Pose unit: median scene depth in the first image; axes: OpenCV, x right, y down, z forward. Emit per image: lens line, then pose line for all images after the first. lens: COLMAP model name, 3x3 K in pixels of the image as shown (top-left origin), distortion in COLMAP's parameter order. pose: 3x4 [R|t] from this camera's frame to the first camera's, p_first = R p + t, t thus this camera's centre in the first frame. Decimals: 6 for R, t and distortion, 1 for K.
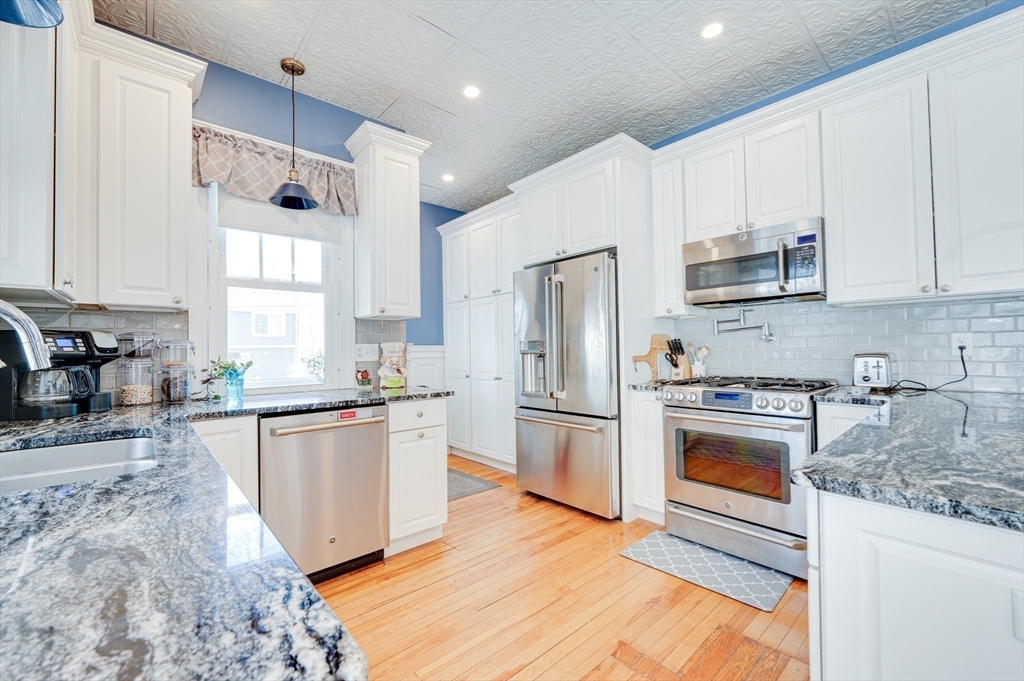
lens RADIAL K [[416.4, 0, 512.4], [0, 416.4, 343.9], [0, 0, 1]] dist [0.000968, 0.000069]
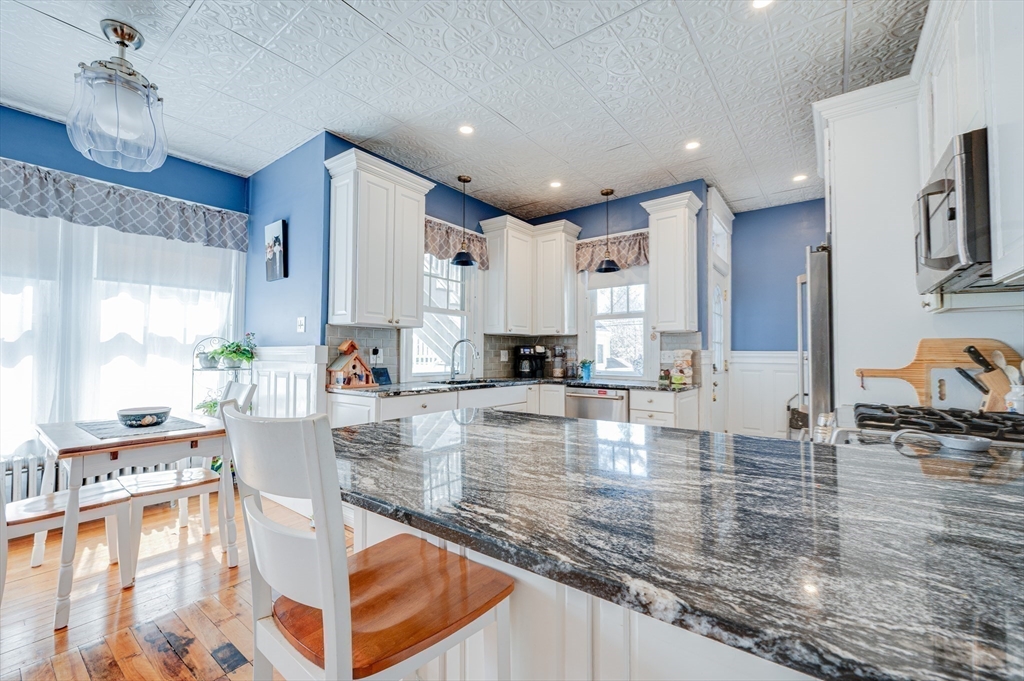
lens RADIAL K [[416.4, 0, 512.8], [0, 416.4, 342.2], [0, 0, 1]] dist [0.000968, 0.000069]
pose [[0.195389, -0.013218, -0.980637, 0.989418], [0.001784, 0.999912, -0.013122, -0.011426], [0.980724, 0.000815, 0.195395, 0.242303]]
